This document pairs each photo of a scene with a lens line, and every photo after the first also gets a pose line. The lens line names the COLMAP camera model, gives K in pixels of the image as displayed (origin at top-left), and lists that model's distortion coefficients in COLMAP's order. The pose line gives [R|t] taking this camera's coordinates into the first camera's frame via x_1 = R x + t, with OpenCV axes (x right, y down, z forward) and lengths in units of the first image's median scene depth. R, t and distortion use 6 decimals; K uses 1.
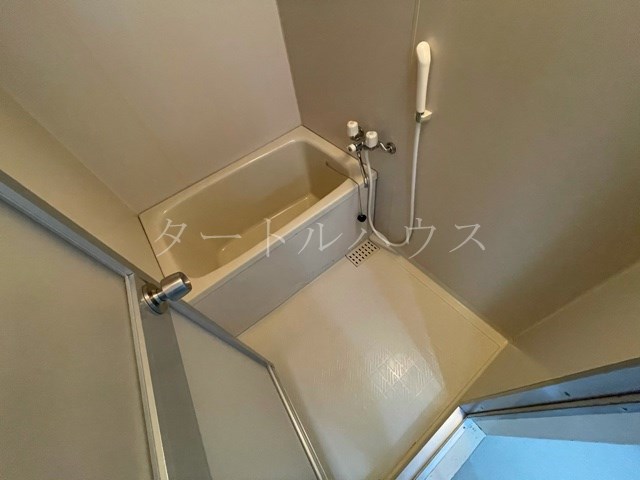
lens RADIAL K [[260.2, 0, 320.0], [0, 260.2, 240.0], [0, 0, 1]] dist [-0.001508, -0.000157]
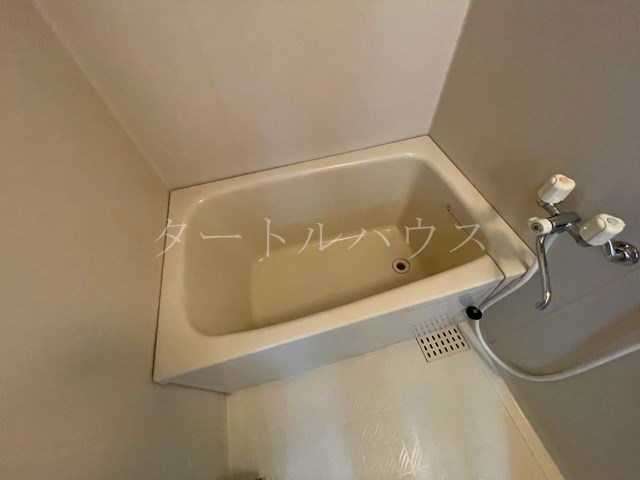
lens RADIAL K [[260.2, 0, 320.0], [0, 260.2, 240.0], [0, 0, 1]] dist [-0.001508, -0.000157]
pose [[0.919439, 0.364330, -0.147969, -0.145067], [-0.356024, 0.931032, 0.080160, -0.163604], [0.166969, -0.021022, 0.985738, 0.326404]]
